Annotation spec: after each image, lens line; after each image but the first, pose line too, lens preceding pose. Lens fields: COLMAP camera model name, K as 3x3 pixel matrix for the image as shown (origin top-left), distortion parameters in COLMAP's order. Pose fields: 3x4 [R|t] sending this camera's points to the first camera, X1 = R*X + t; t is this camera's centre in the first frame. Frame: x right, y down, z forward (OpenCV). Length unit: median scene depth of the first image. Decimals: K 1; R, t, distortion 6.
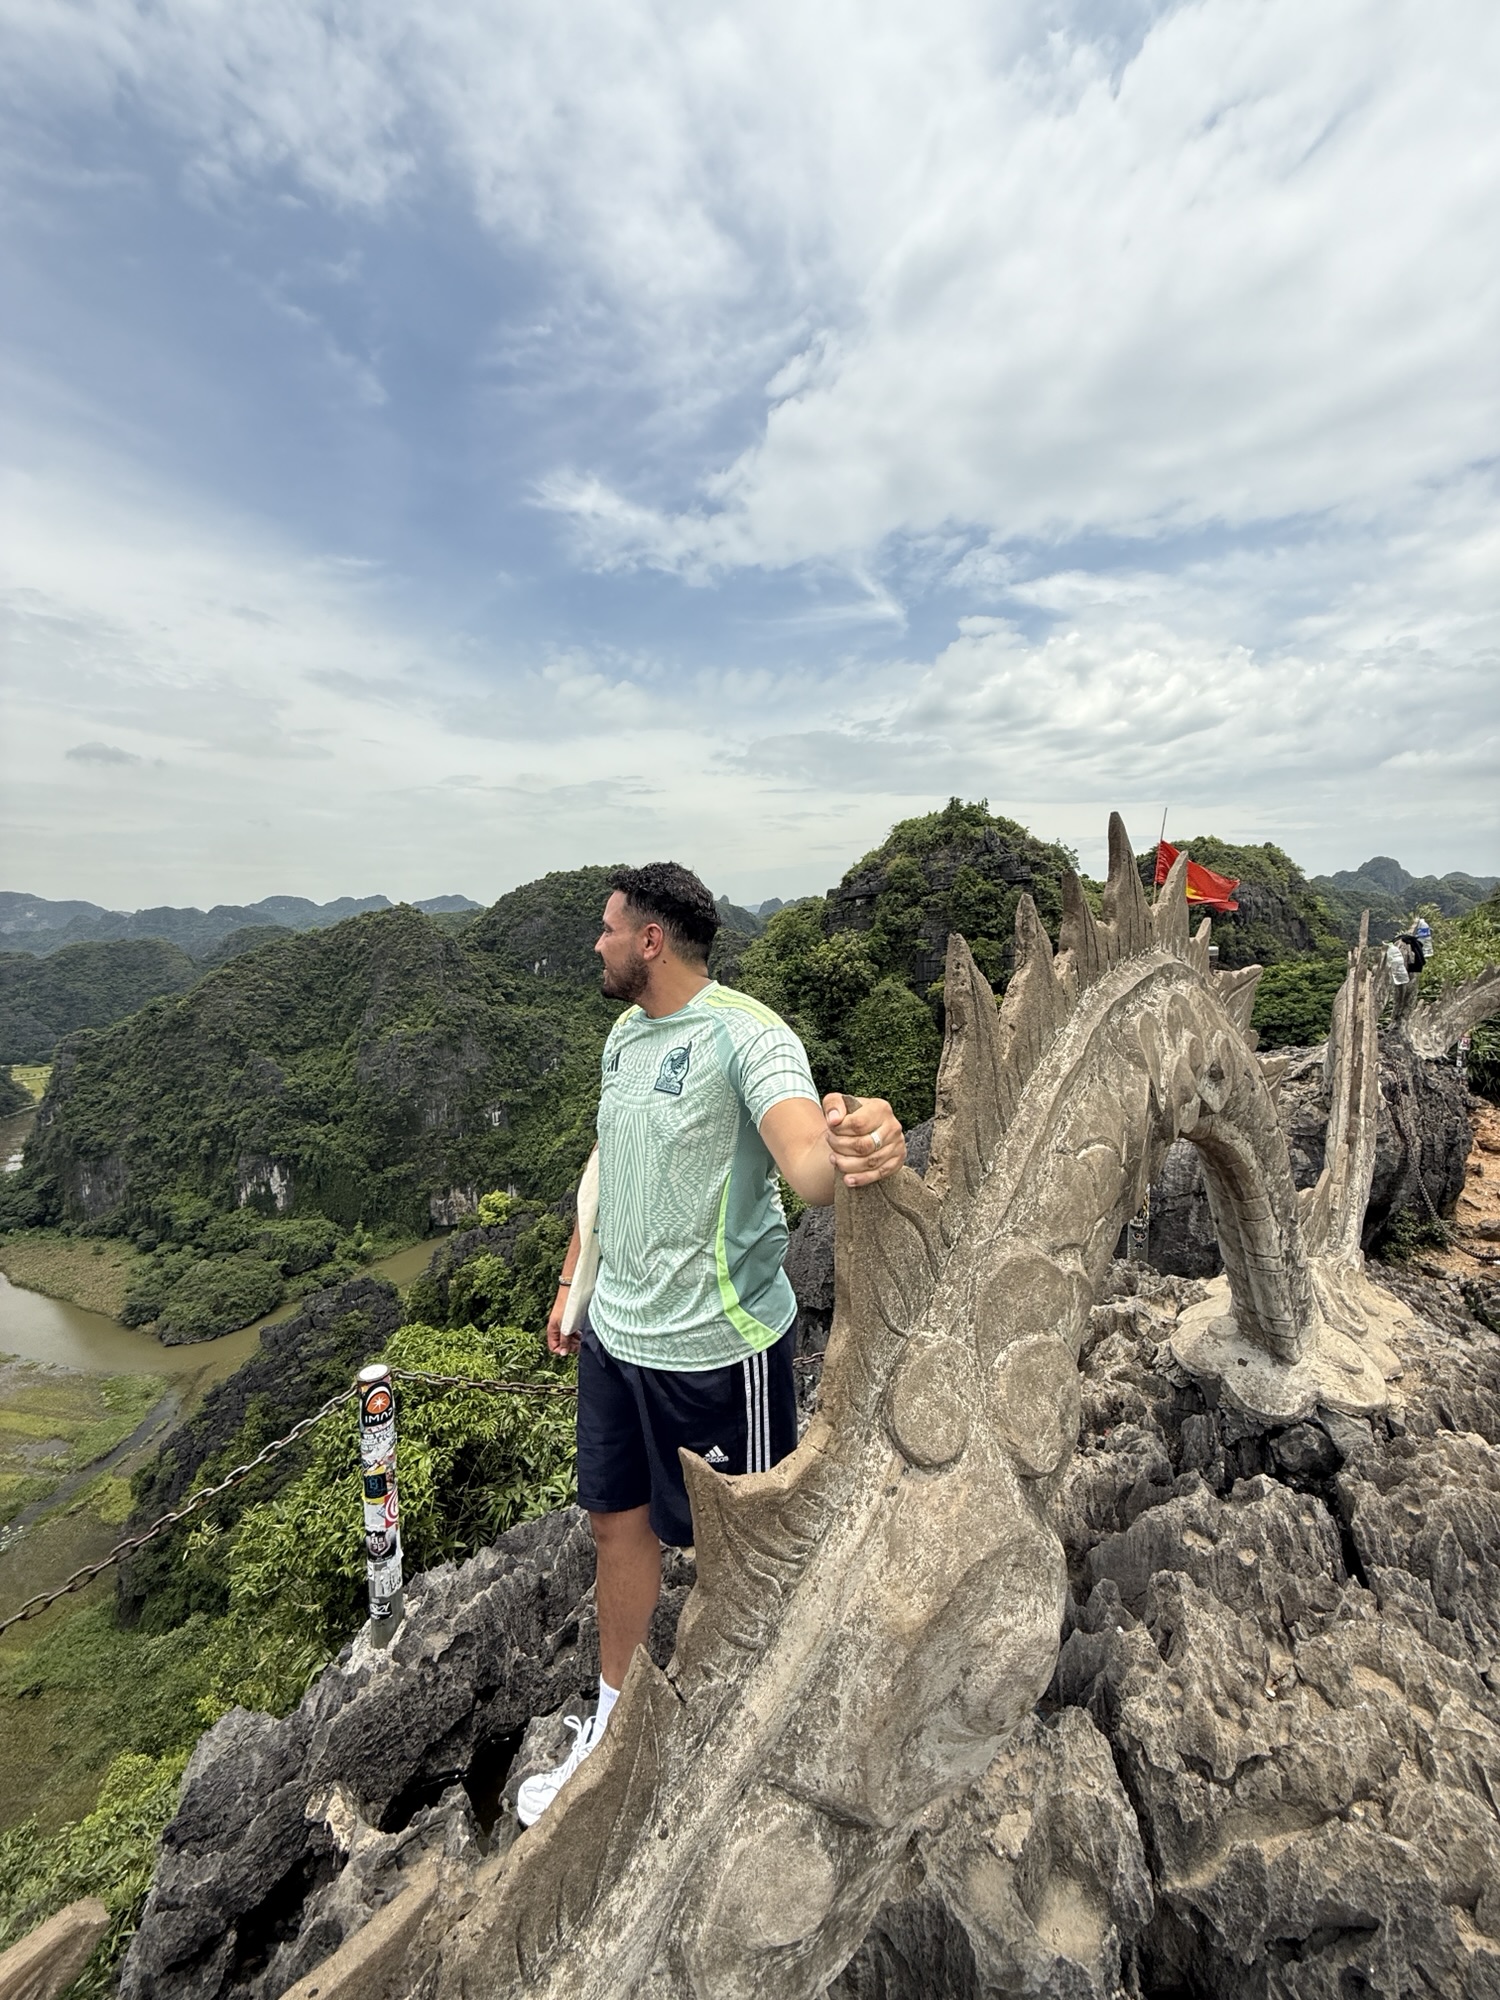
lens RADIAL K [[805.7, 0, 750.9], [0, 805.7, 1000.5], [0, 0, 1]] dist [-0.000037, 0.000025]
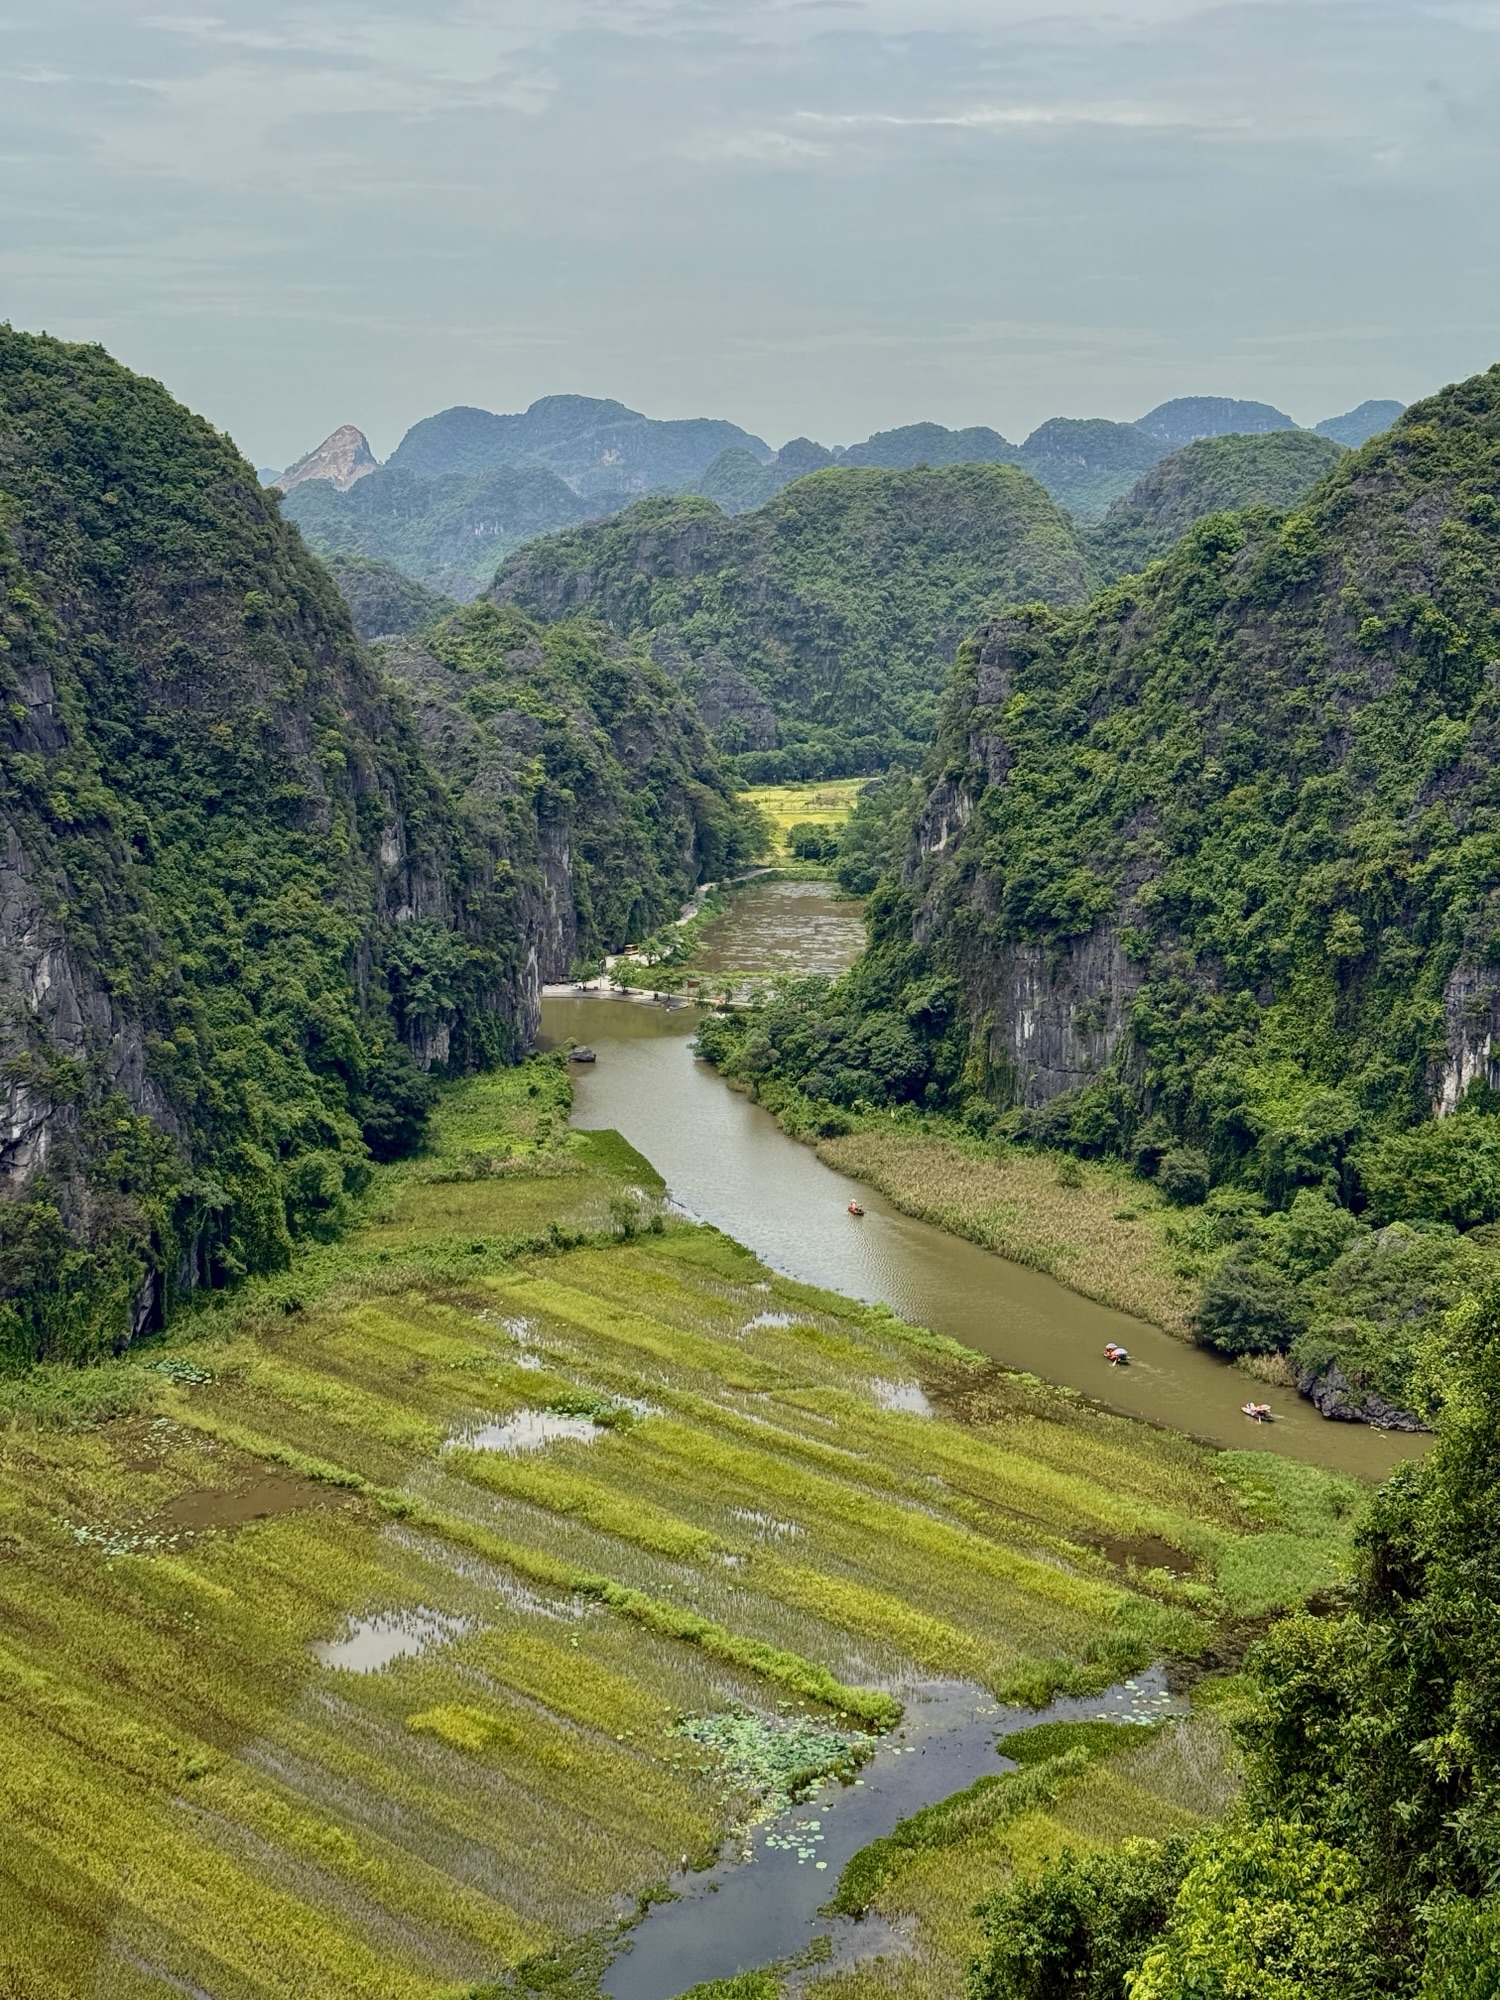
lens RADIAL K [[2791.5, 0, 748.5], [0, 2791.5, 998.5], [0, 0, 1]] dist [0.134266, 0.000000]
pose [[0.777899, 0.121880, -0.616457, -0.132974], [-0.070555, 0.991748, 0.107046, 0.095295], [0.624416, -0.039776, 0.780078, -0.086165]]
